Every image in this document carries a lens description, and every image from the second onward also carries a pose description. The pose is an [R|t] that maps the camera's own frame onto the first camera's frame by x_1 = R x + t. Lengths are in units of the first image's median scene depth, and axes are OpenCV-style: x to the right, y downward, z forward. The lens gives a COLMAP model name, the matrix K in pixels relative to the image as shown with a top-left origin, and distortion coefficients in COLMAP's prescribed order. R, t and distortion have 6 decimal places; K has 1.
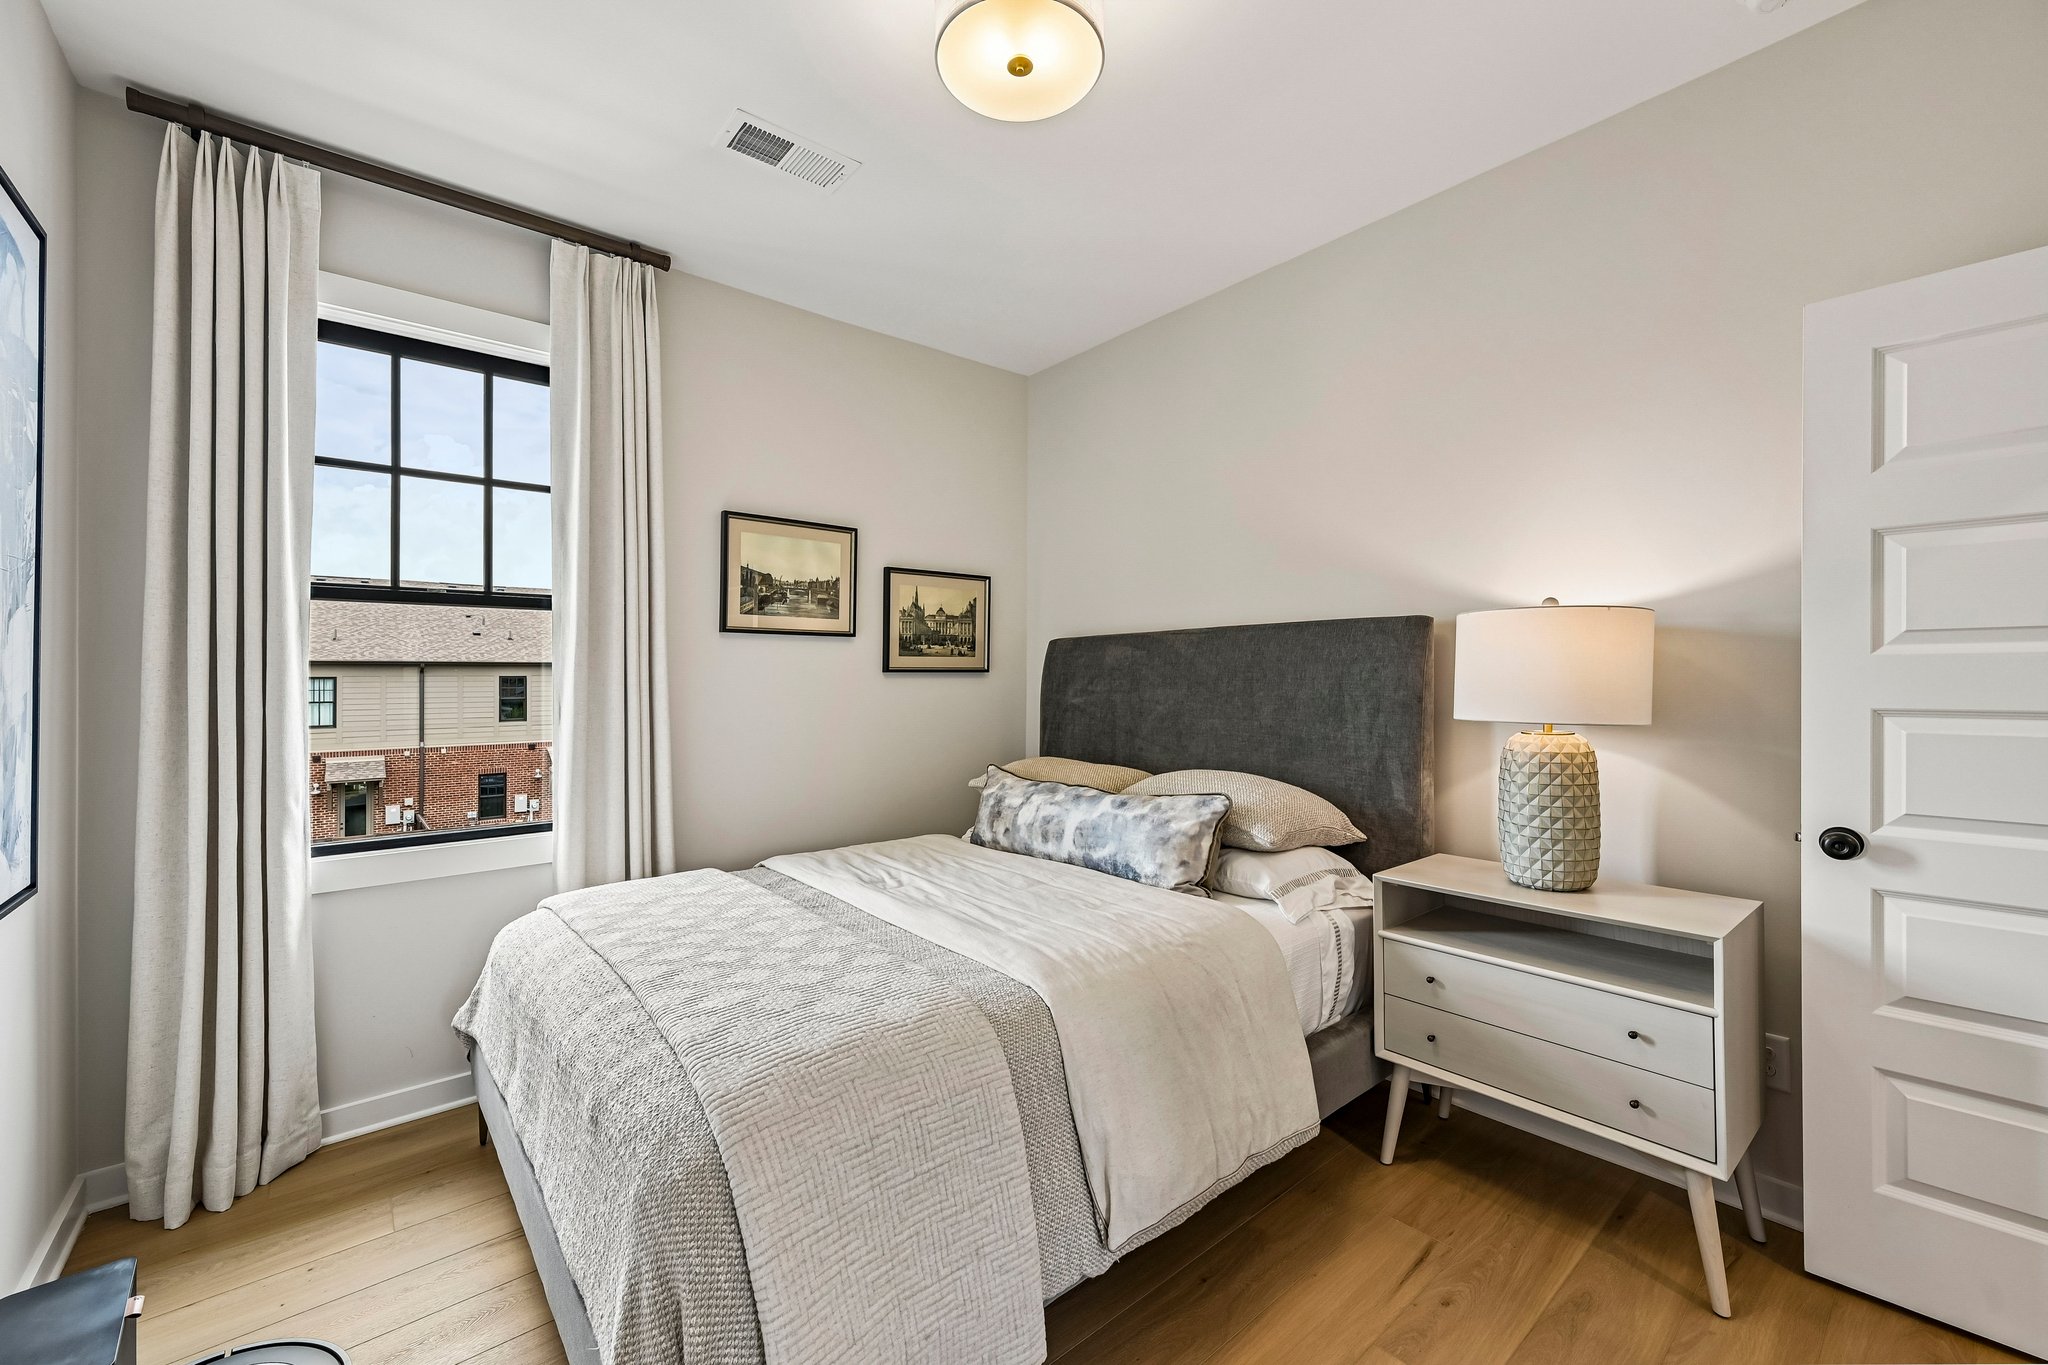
lens RADIAL K [[820.8, 0, 1016.4], [0, 820.8, 690.0], [0, 0, 1]] dist [0.000306, 0.000531]
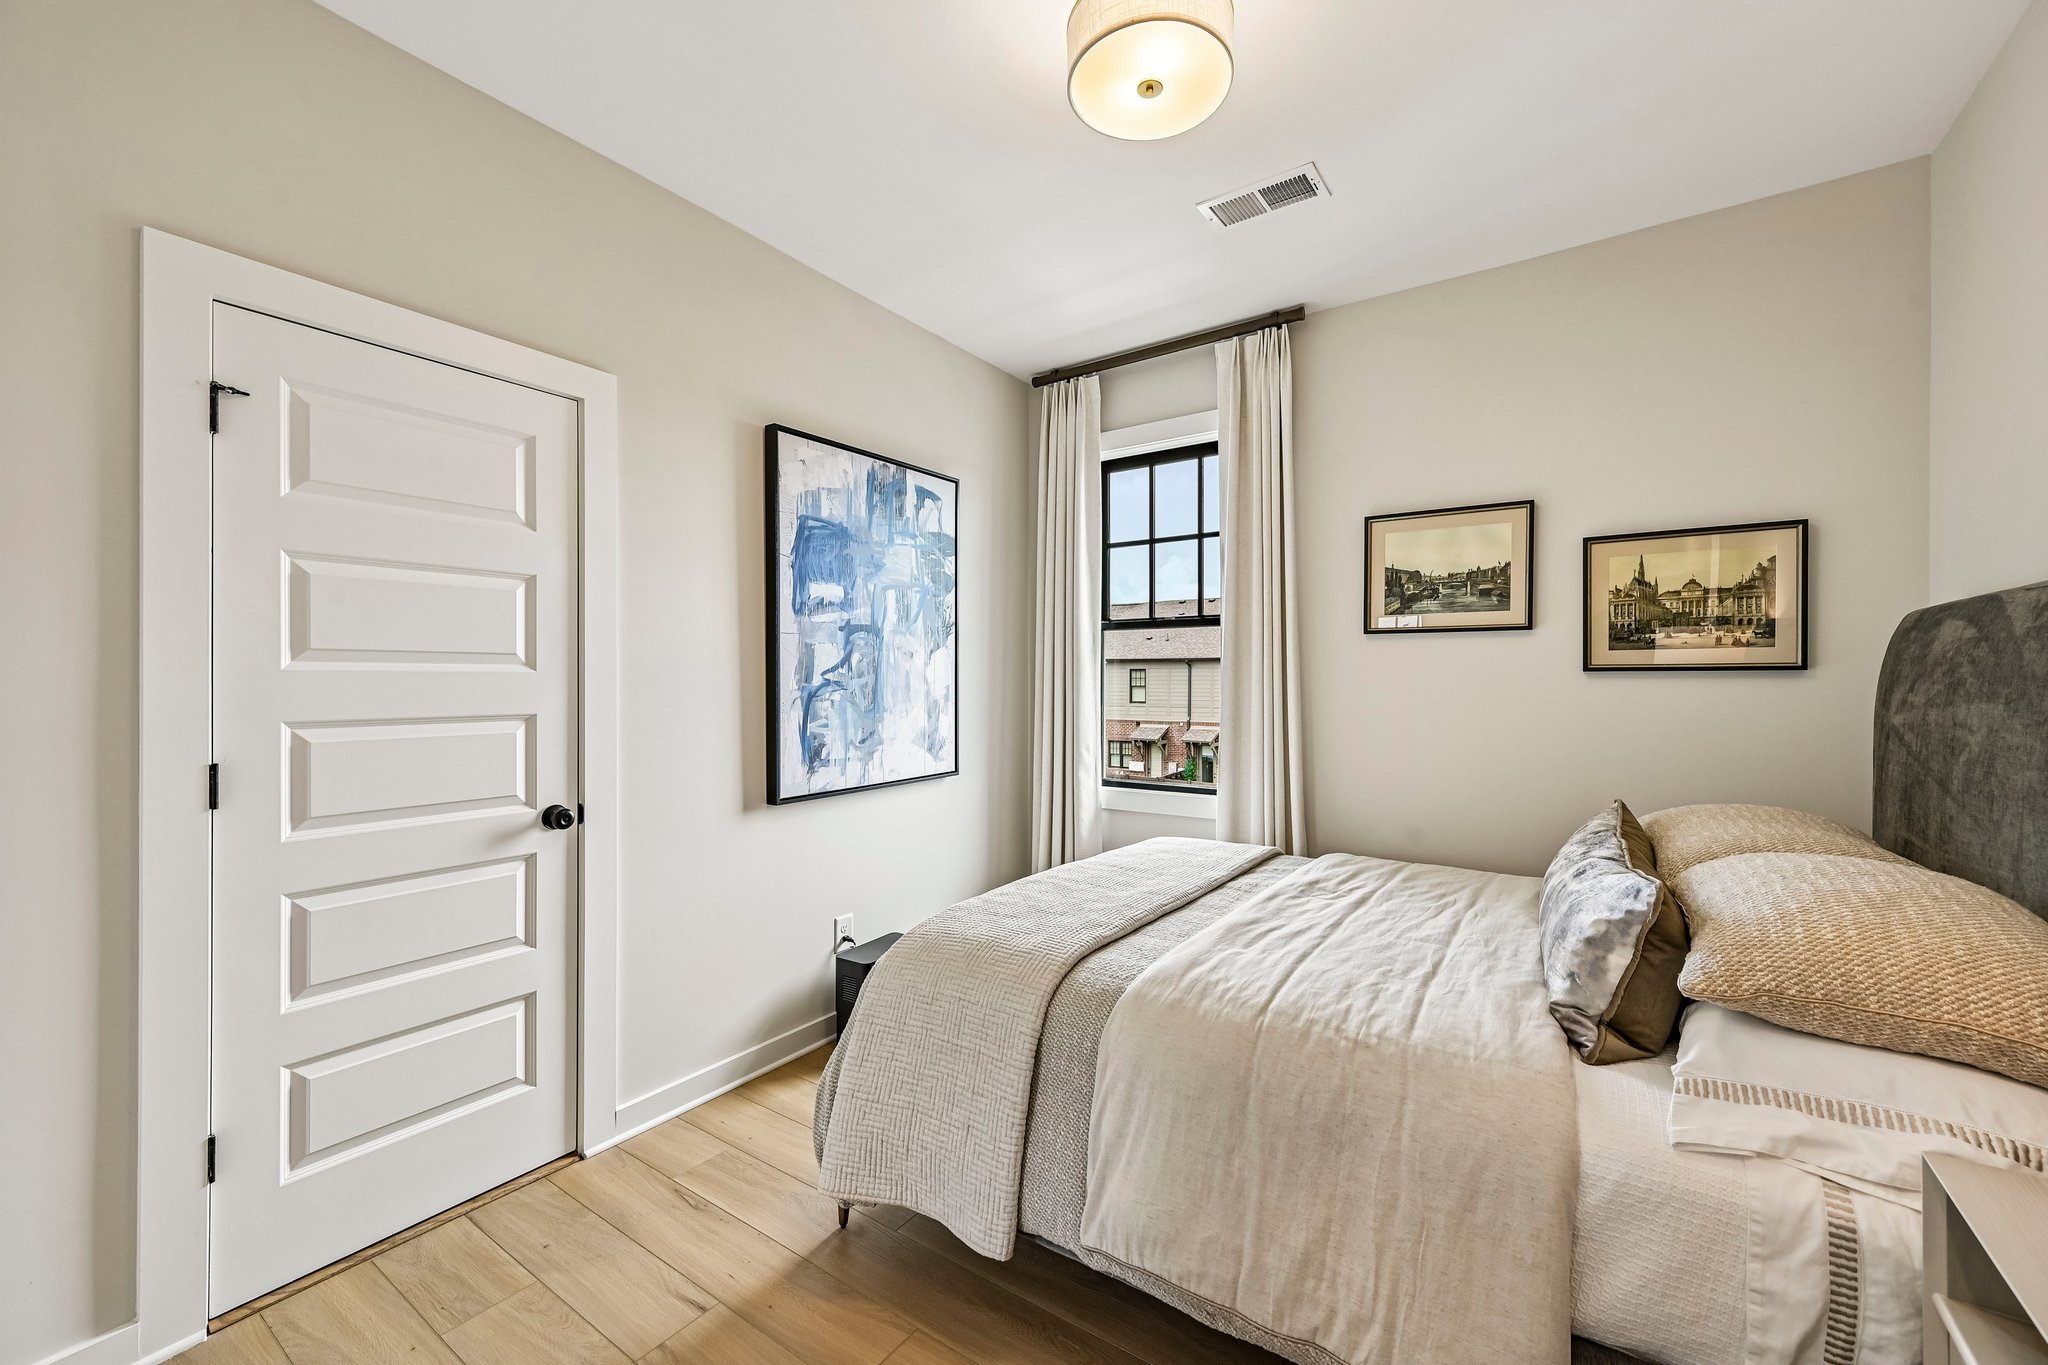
lens RADIAL K [[804.5, 0, 1024.0], [0, 804.5, 682.5], [0, 0, 1]] dist [0.000491, 0.000212]
pose [[0.266768, 0.008480, -0.963723, 0.477290], [-0.012339, 0.999909, 0.005383, -0.009140], [0.963682, 0.010456, 0.266849, 0.295269]]
